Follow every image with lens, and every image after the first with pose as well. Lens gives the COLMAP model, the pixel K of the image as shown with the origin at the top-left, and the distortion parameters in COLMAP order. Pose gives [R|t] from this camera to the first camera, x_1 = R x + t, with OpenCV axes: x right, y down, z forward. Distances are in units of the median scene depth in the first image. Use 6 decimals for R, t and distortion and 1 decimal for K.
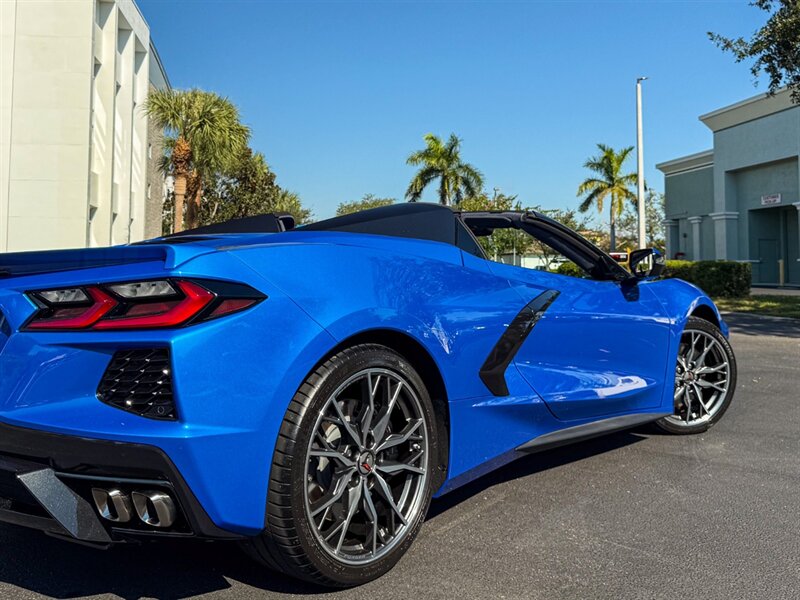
lens RADIAL K [[811.4, 0, 399.3], [0, 811.4, 237.6], [0, 0, 1]] dist [0.037681, 0.000000]
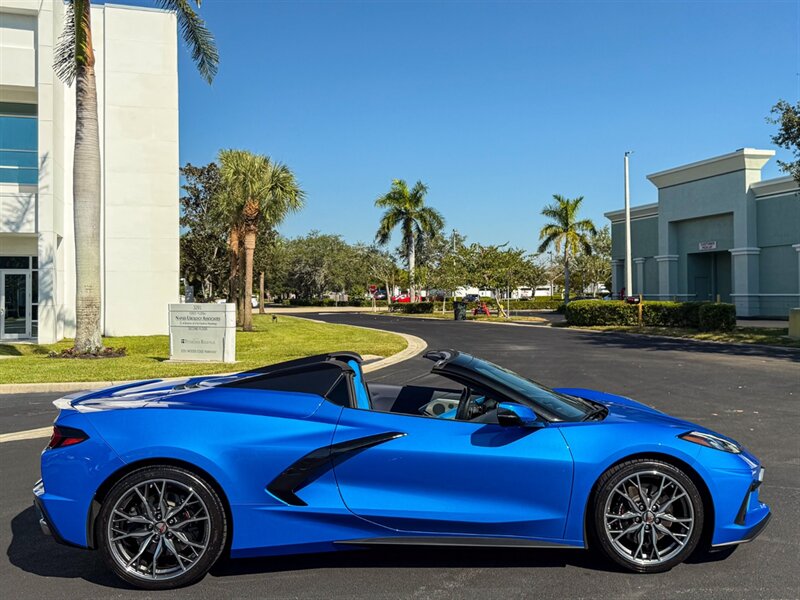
lens RADIAL K [[794.8, 0, 436.1], [0, 794.8, 285.6], [0, 0, 1]] dist [0.041593, 0.000000]
pose [[0.981582, -0.013384, 0.190574, -0.302582], [0.007833, 0.999524, 0.029849, -0.042672], [-0.190883, -0.027806, 0.981219, -0.187204]]
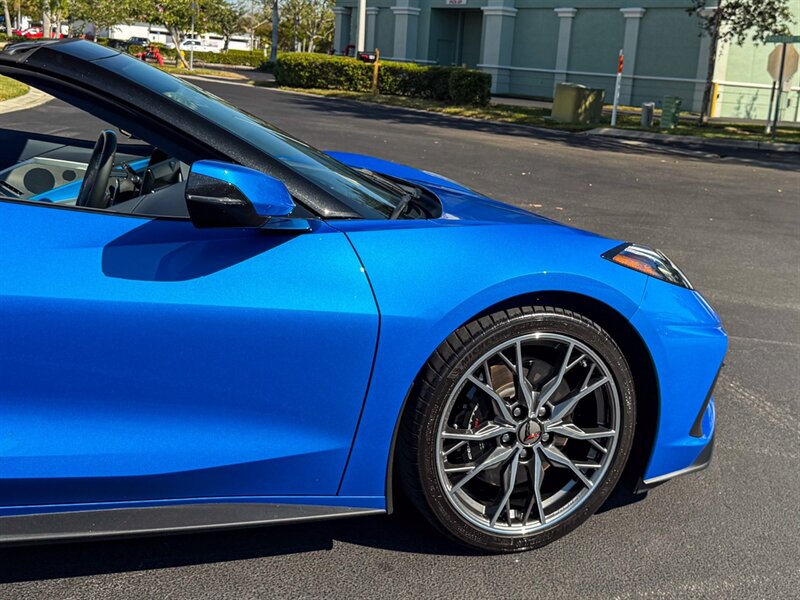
lens RADIAL K [[968.7, 0, 480.6], [0, 968.7, 242.9], [0, 0, 1]] dist [0.097875, 0.000000]
pose [[0.842511, -0.034821, 0.537552, -0.272045], [-0.093840, 0.973163, 0.210115, -0.018745], [-0.530442, -0.227468, 0.816633, -0.071411]]
